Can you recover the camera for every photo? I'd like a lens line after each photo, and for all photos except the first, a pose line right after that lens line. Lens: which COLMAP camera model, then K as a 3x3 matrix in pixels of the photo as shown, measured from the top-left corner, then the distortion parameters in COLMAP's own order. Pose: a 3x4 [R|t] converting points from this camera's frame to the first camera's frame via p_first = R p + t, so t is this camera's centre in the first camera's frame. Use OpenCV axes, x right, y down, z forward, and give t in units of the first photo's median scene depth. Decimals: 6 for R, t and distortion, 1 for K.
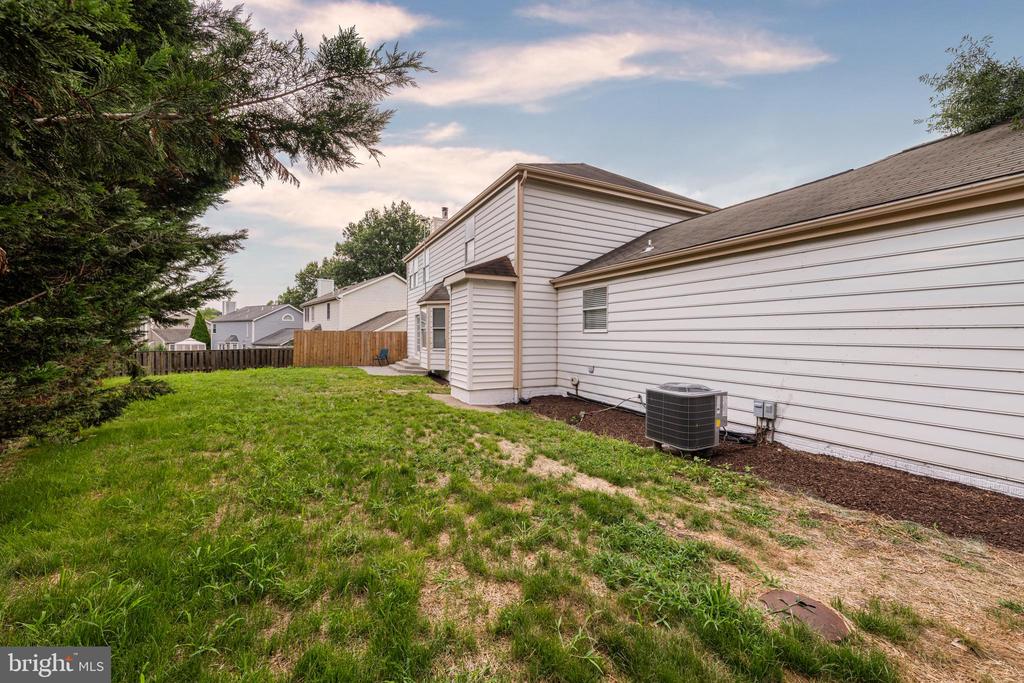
lens RADIAL K [[397.1, 0, 509.6], [0, 397.1, 339.8], [0, 0, 1]] dist [0.001334, 0.000008]
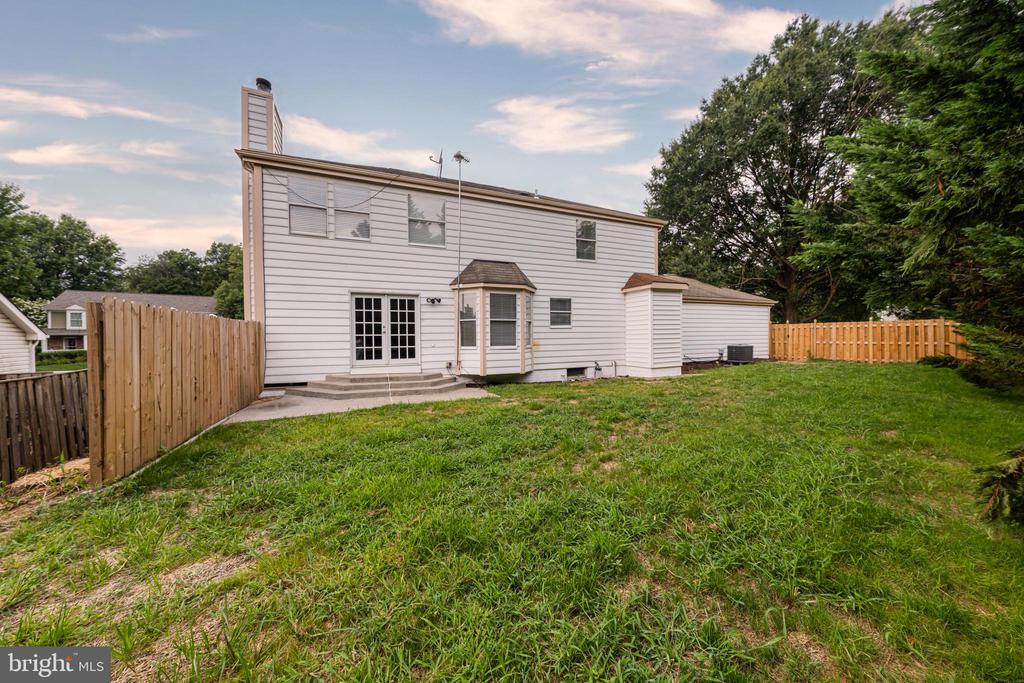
lens RADIAL K [[346.4, 0, 507.0], [0, 346.4, 341.7], [0, 0, 1]] dist [-0.000812, 0.000033]
pose [[0.065906, -0.031425, 0.997331, -0.936882], [0.012379, 0.999453, 0.030674, -0.008109], [-0.997749, 0.010325, 0.066259, 1.028110]]
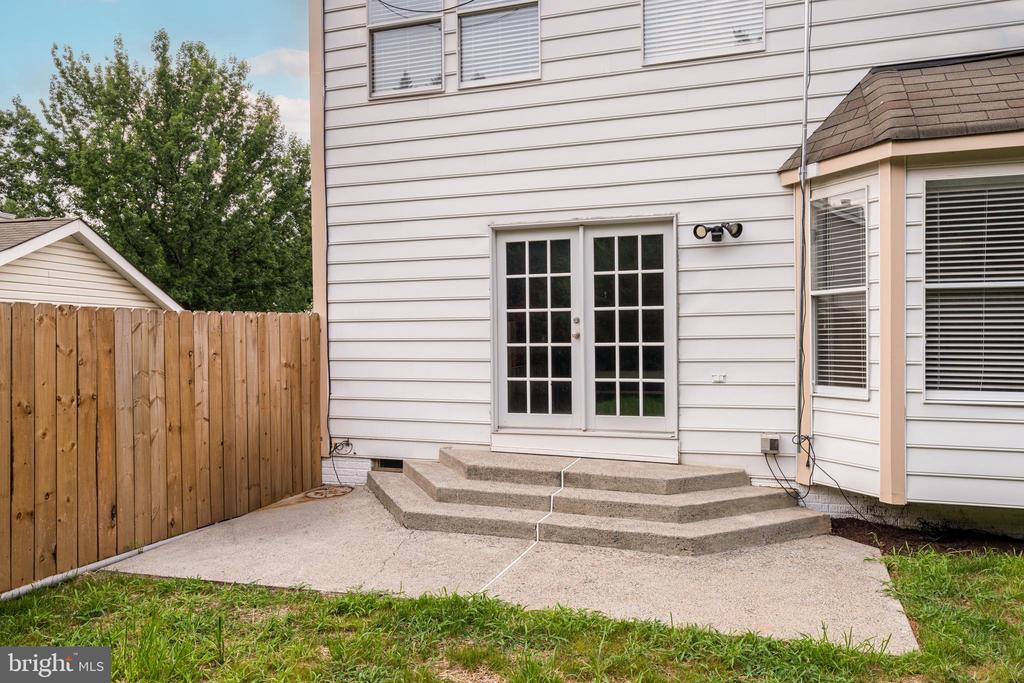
lens RADIAL K [[687.5, 0, 565.2], [0, 687.5, 342.5], [0, 0, 1]] dist [0.008939, -0.009420]
pose [[0.694667, -0.028756, 0.718757, -0.611474], [0.021727, 0.999584, 0.018992, -0.013544], [-0.719004, 0.002423, 0.695002, 0.994633]]
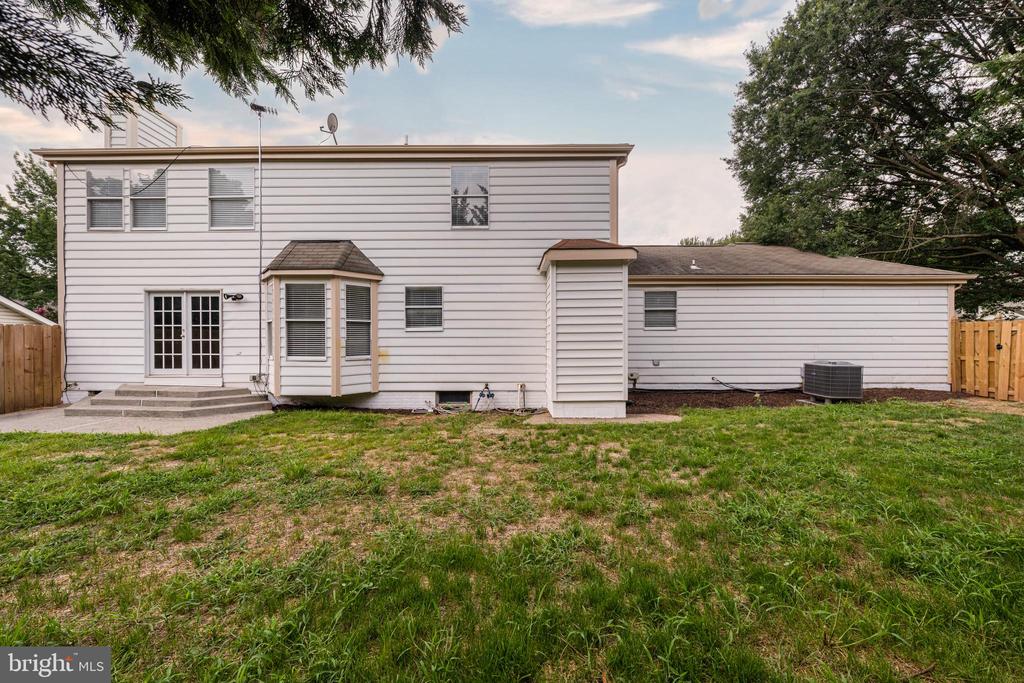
lens RADIAL K [[346.4, 0, 515.2], [0, 346.4, 339.1], [0, 0, 1]] dist [-0.000812, 0.000033]
pose [[0.463259, -0.019374, 0.886011, -0.523455], [0.010555, 0.999811, 0.016343, -0.008158], [-0.886160, 0.001781, 0.463376, 0.556237]]
